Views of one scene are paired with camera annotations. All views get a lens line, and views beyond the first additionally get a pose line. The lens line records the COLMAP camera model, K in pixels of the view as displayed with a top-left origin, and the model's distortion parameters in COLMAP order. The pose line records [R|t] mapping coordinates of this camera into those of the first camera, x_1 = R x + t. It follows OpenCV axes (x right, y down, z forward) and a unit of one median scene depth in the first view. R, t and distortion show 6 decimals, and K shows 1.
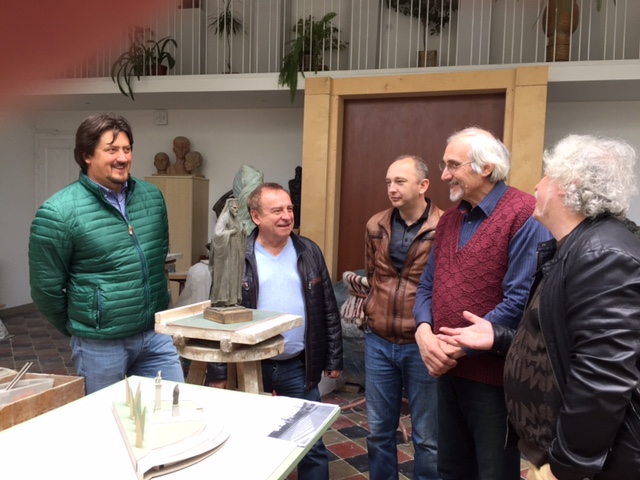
lens RADIAL K [[545.4, 0, 320.0], [0, 545.4, 240.0], [0, 0, 1]] dist [0.196734, -0.206811]
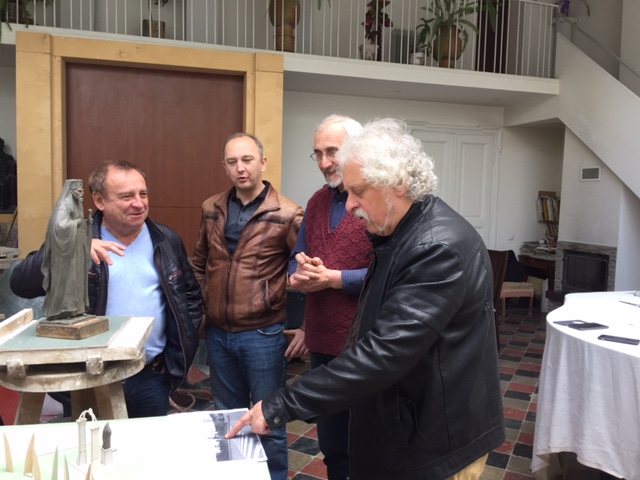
lens RADIAL K [[545.4, 0, 320.0], [0, 545.4, 240.0], [0, 0, 1]] dist [0.196734, -0.206811]
pose [[0.872564, -0.059687, 0.484839, -0.191551], [0.042335, 0.998013, 0.046673, -0.009001], [-0.486661, -0.020200, 0.873357, 0.102896]]
